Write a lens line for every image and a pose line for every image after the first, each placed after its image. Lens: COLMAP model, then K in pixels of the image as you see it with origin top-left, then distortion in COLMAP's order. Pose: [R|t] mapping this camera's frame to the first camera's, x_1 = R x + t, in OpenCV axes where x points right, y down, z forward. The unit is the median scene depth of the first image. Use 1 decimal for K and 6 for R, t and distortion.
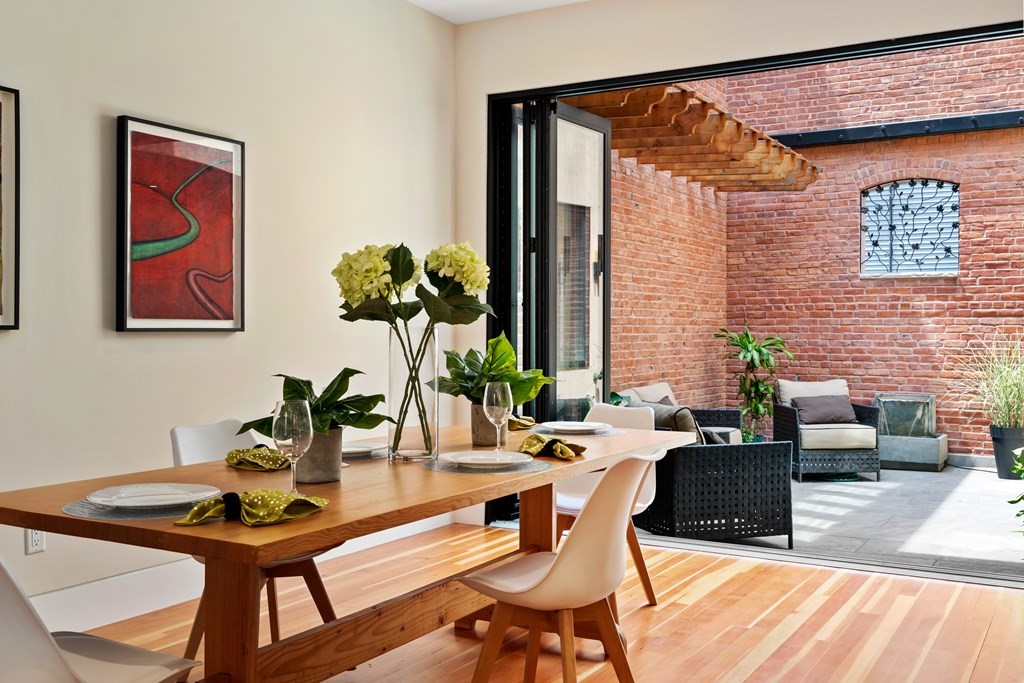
lens RADIAL K [[999.3, 0, 512.0], [0, 999.3, 341.5], [0, 0, 1]] dist [0.015384, -0.026060]
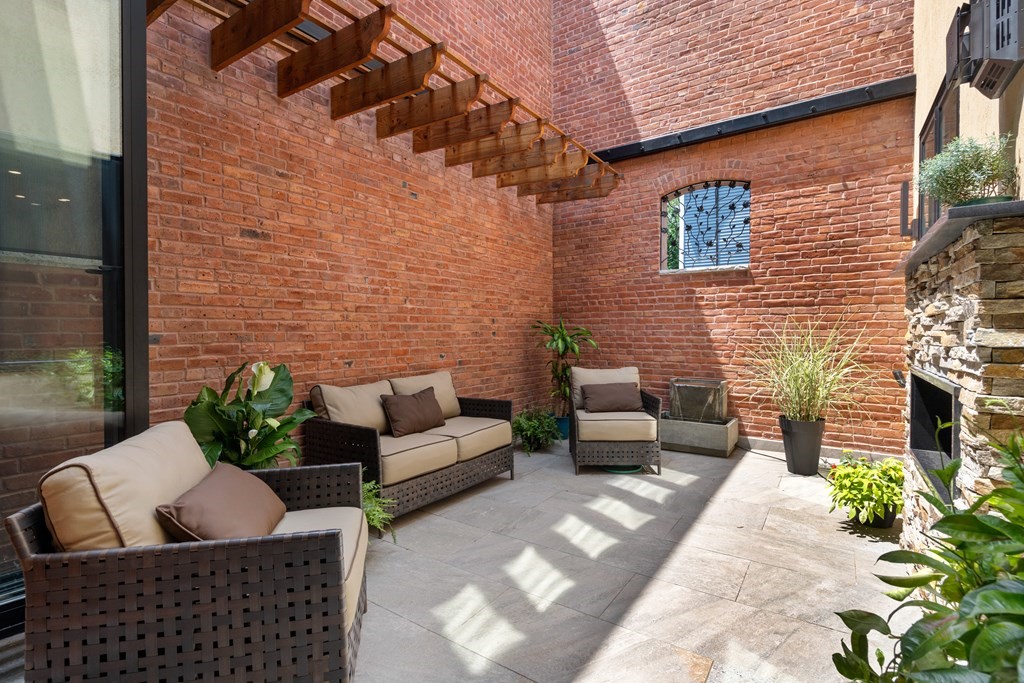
lens RADIAL K [[467.9, 0, 512.0], [0, 467.9, 341.5], [0, 0, 1]] dist [-0.002301, 0.000290]
pose [[0.996927, -0.001927, -0.078318, 0.229629], [0.002852, 0.999928, 0.011696, 0.004915], [0.078290, -0.011884, 0.996860, 0.477177]]
